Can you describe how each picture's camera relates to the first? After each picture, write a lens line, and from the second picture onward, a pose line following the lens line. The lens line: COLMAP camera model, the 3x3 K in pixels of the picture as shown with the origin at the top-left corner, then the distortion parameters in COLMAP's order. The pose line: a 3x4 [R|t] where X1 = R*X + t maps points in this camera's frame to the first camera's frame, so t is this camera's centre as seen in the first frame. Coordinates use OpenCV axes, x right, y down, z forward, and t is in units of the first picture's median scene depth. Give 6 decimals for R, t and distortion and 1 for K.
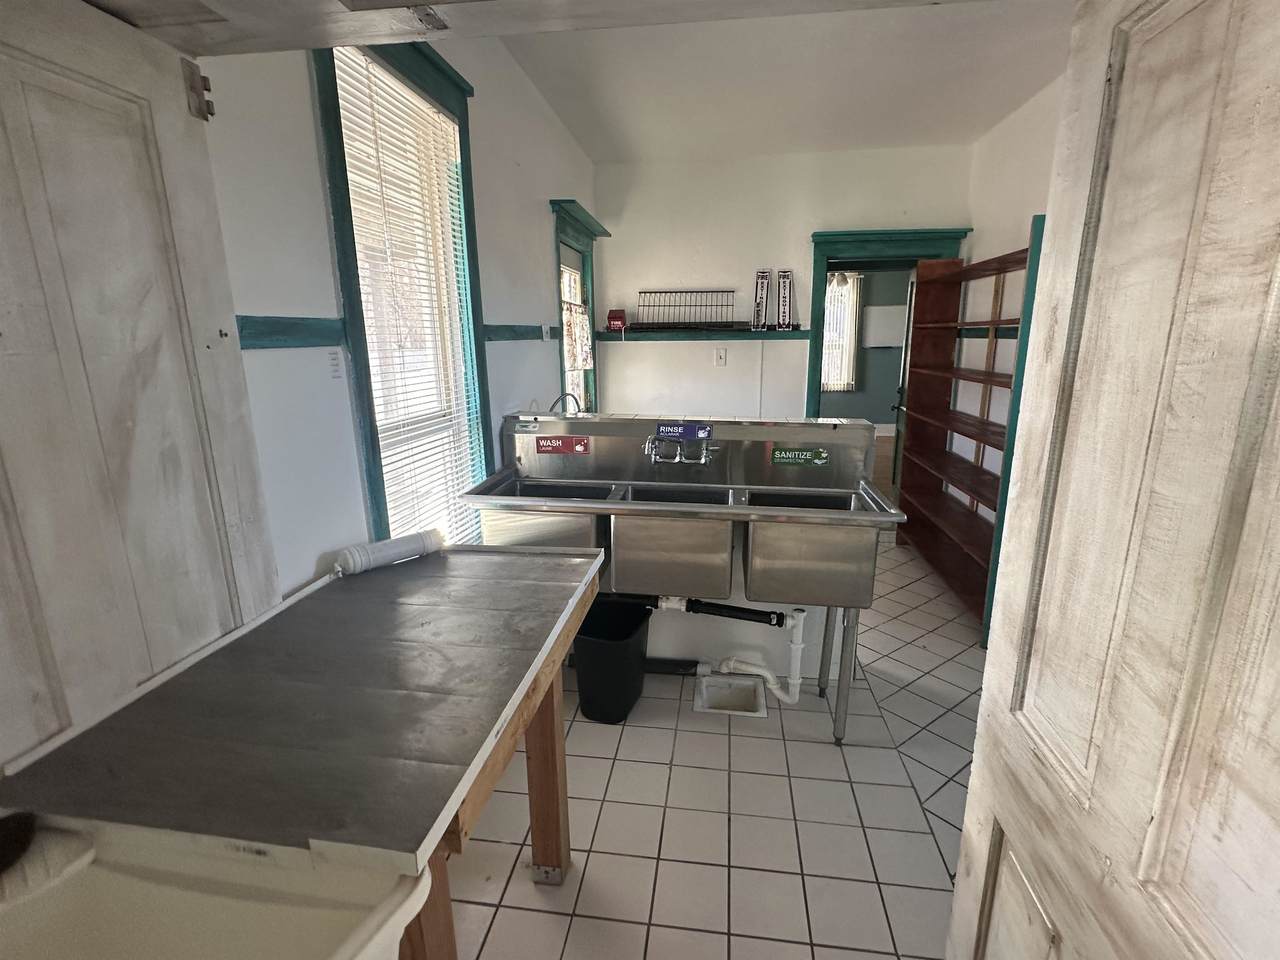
lens RADIAL K [[582.0, 0, 640.0], [0, 582.0, 480.0], [0, 0, 1]] dist [0.001479, 0.000189]
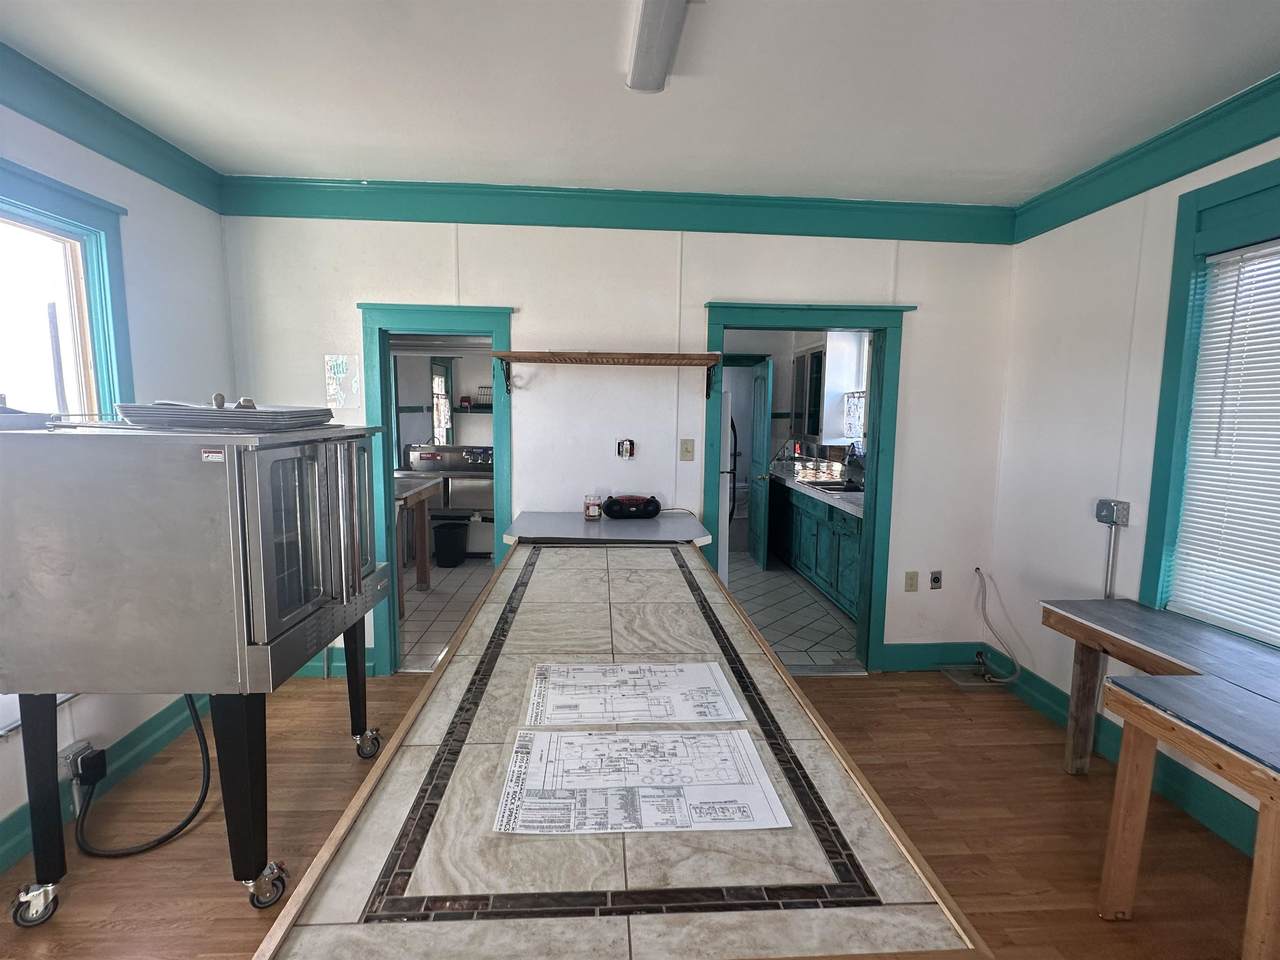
lens RADIAL K [[582.0, 0, 640.0], [0, 582.0, 480.0], [0, 0, 1]] dist [0.001479, 0.000189]
pose [[0.979346, 0.008177, 0.202028, 0.158638], [0.016000, 0.992915, -0.117746, 0.235386], [-0.201560, 0.118547, 0.972276, -1.050887]]
